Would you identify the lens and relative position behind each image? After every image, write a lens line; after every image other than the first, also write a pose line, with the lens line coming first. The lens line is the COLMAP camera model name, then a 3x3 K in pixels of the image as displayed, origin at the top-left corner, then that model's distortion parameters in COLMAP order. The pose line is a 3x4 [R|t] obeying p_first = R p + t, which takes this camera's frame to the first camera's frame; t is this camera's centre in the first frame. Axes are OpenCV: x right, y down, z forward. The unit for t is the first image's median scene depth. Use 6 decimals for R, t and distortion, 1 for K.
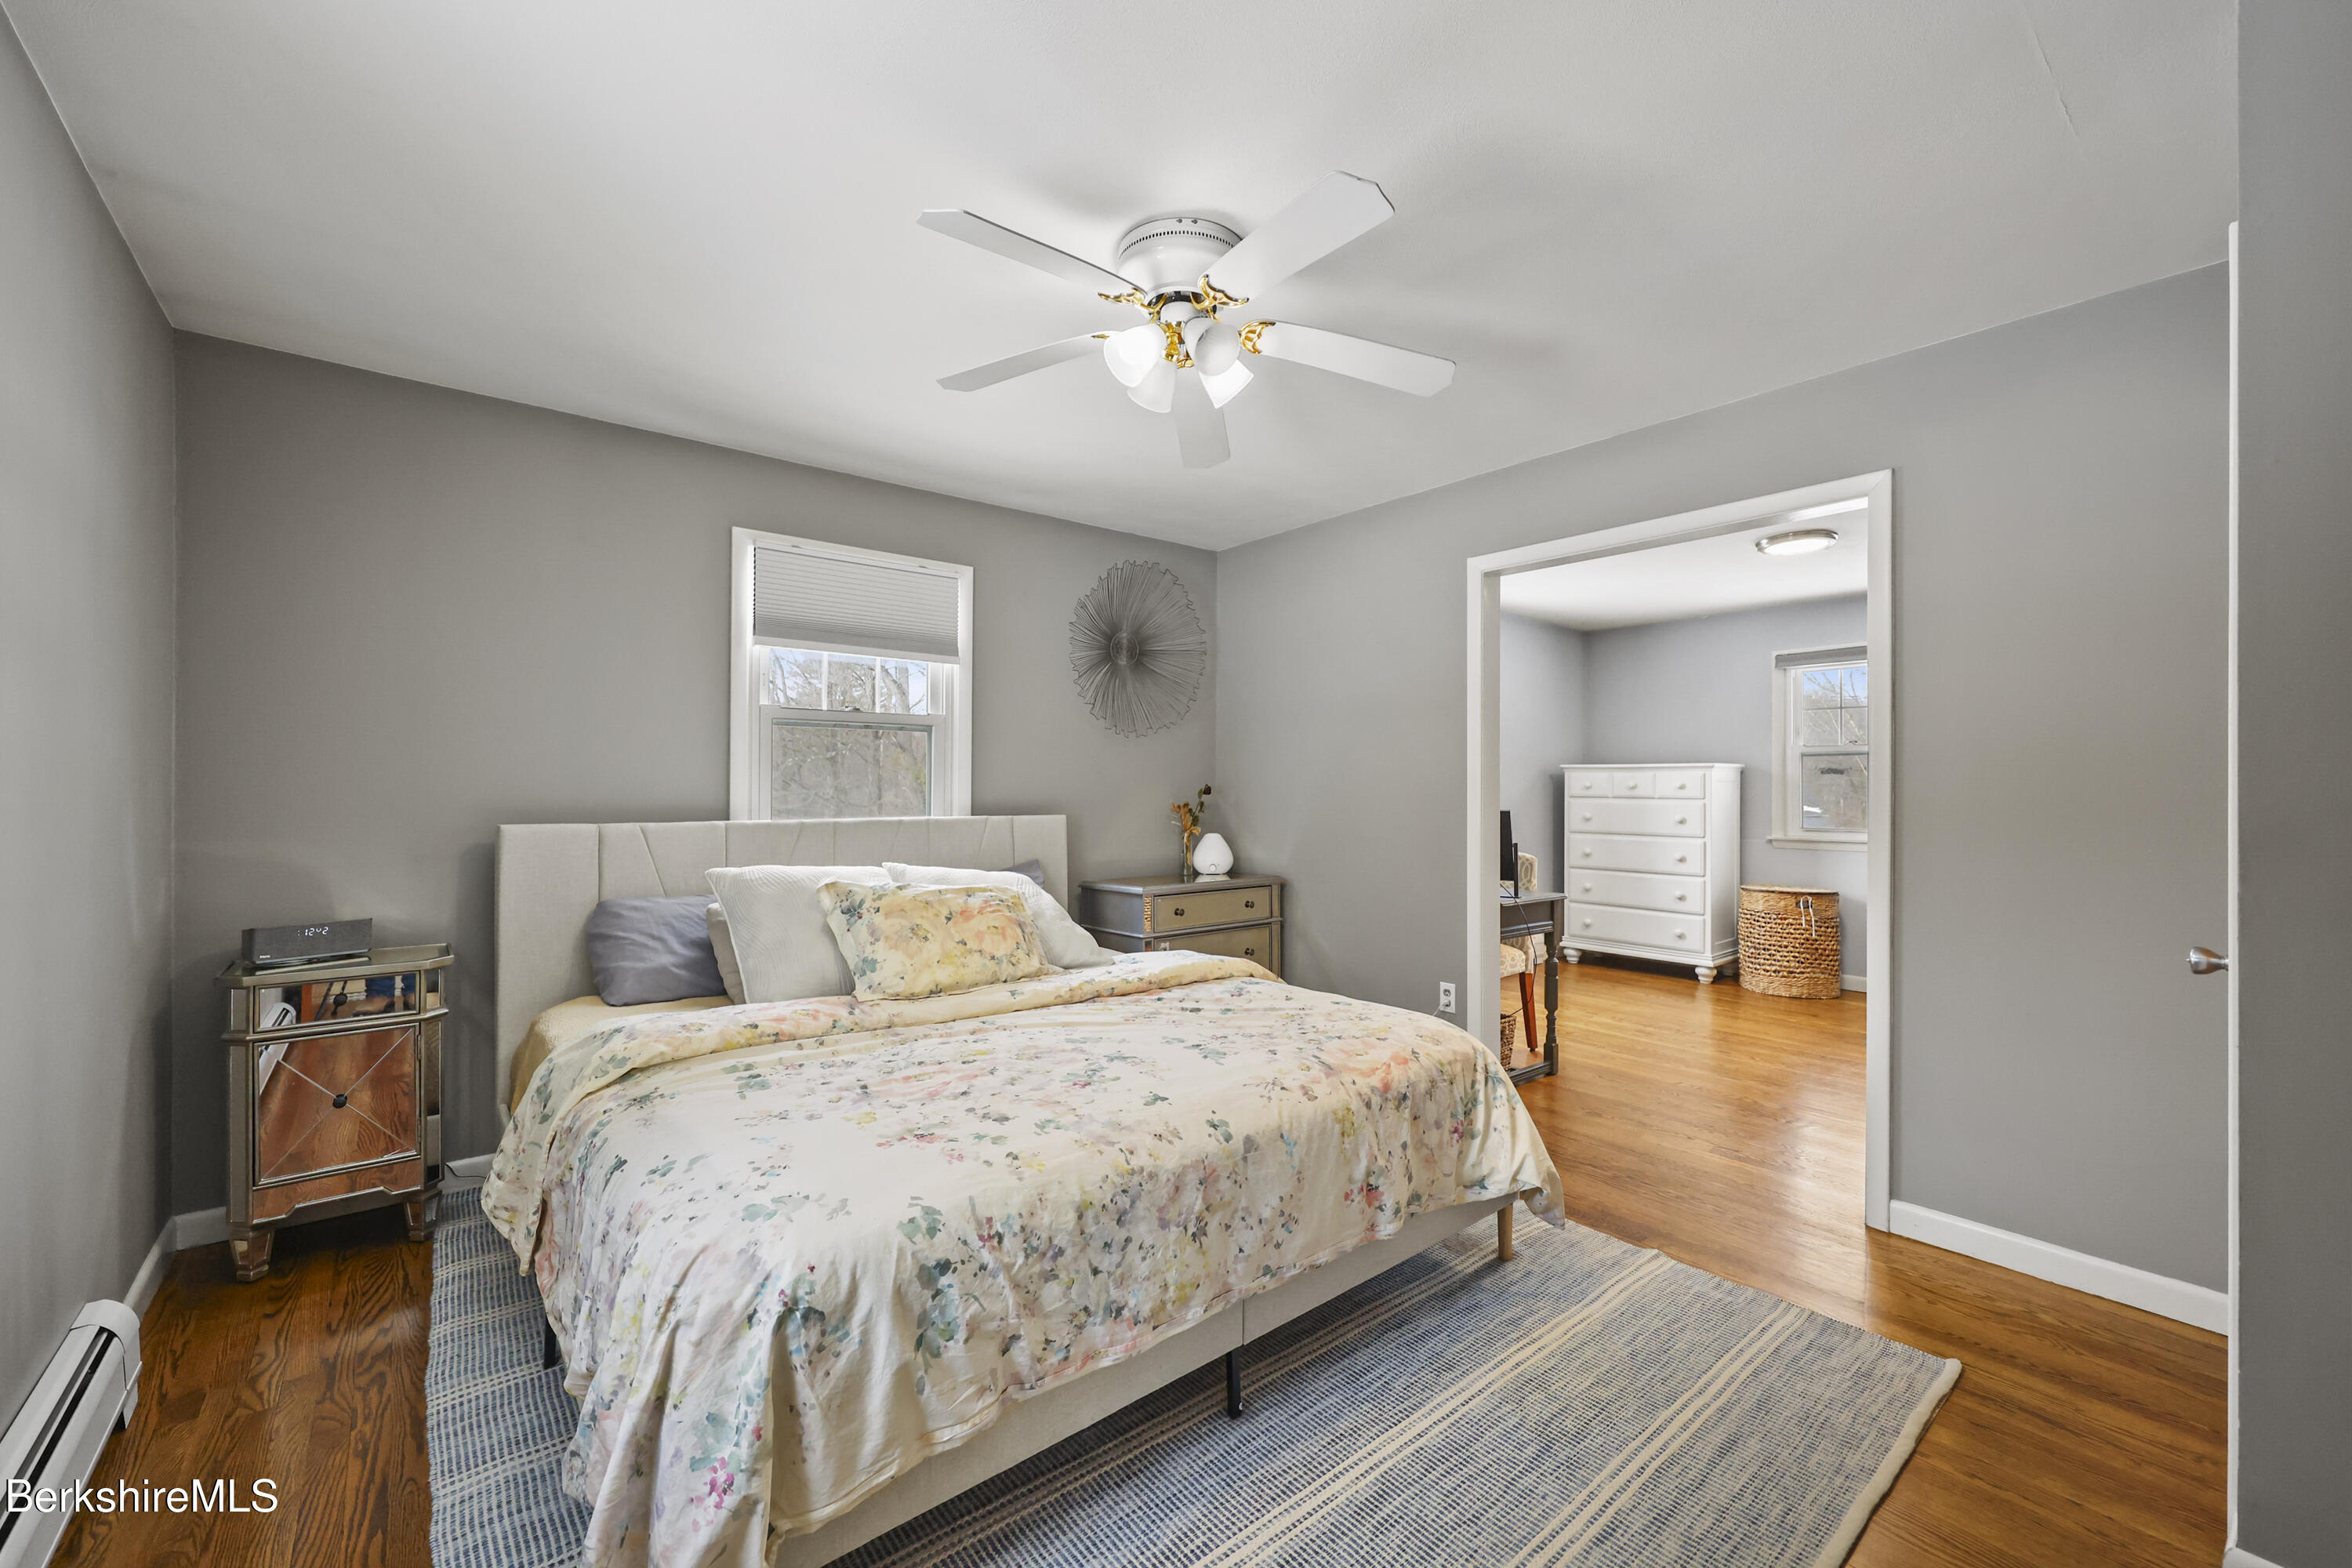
lens RADIAL K [[949.7, 0, 1183.0], [0, 949.7, 785.5], [0, 0, 1]] dist [-0.000400, -0.000296]
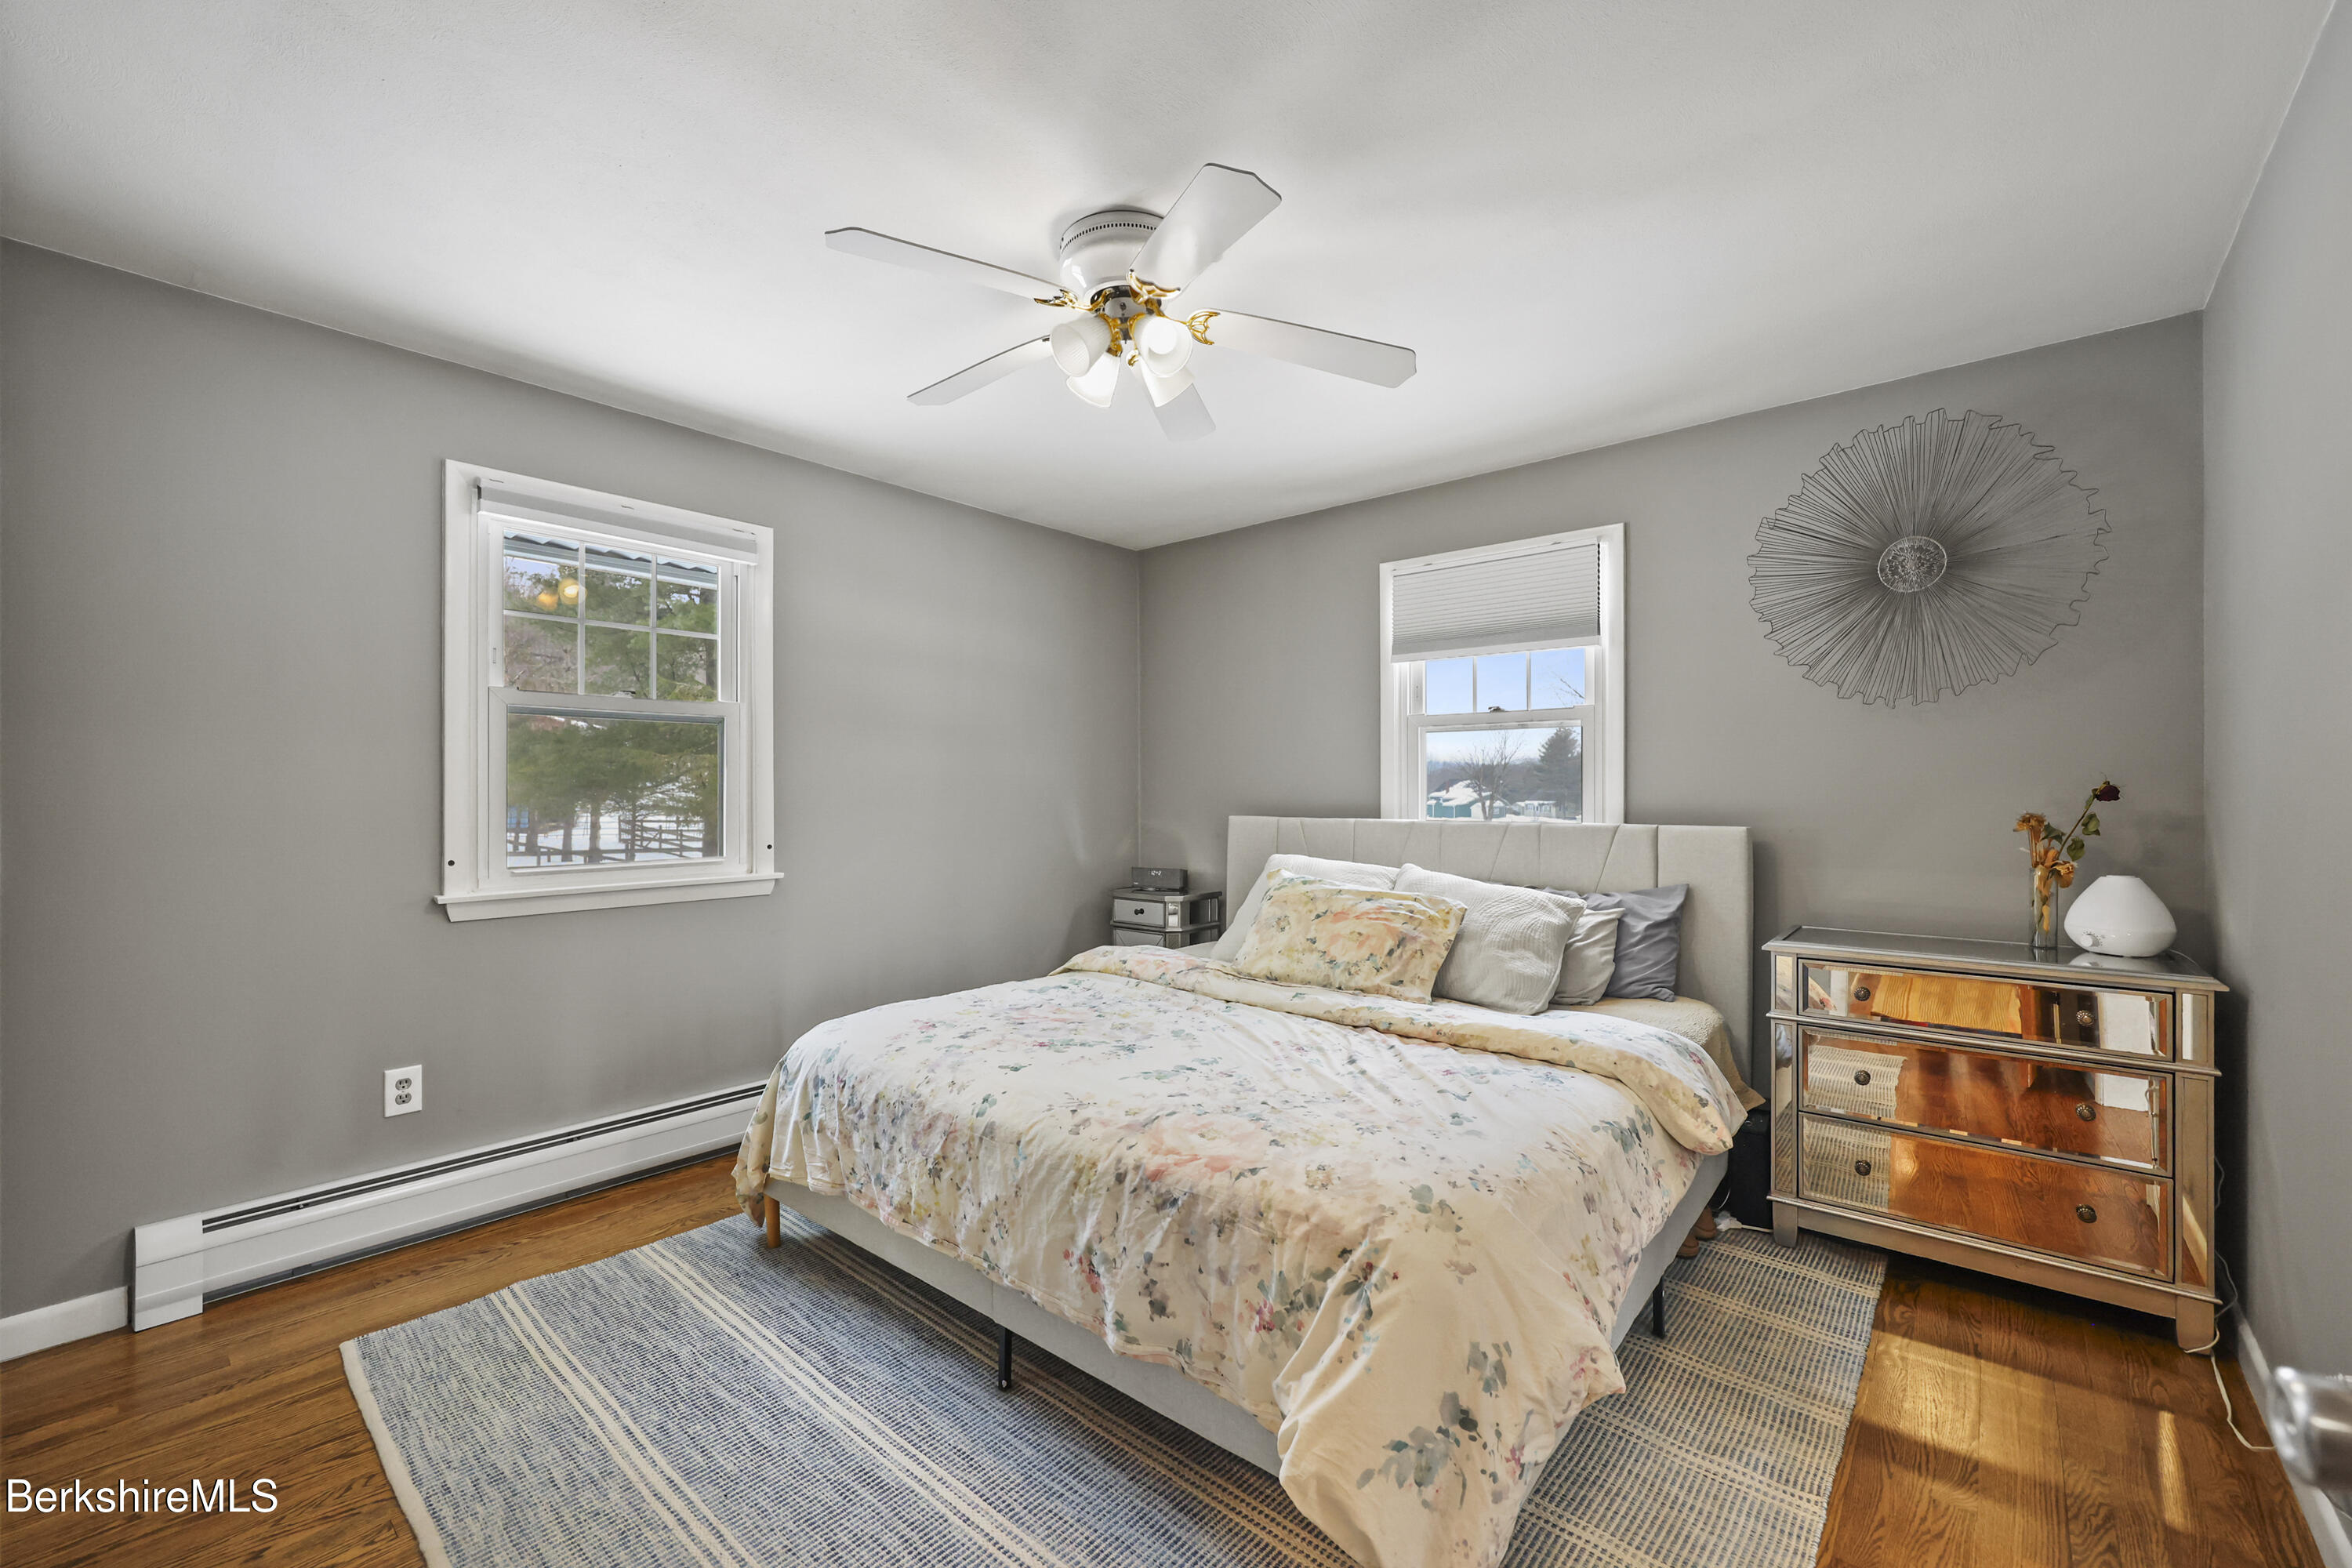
lens RADIAL K [[944.7, 0, 1171.3], [0, 944.7, 797.2], [0, 0, 1]] dist [0.000298, -0.000069]
pose [[0.167520, 0.002961, -0.985864, 0.973628], [0.003668, 0.999987, 0.003626, 0.008394], [0.985862, -0.004223, 0.167507, 0.886830]]
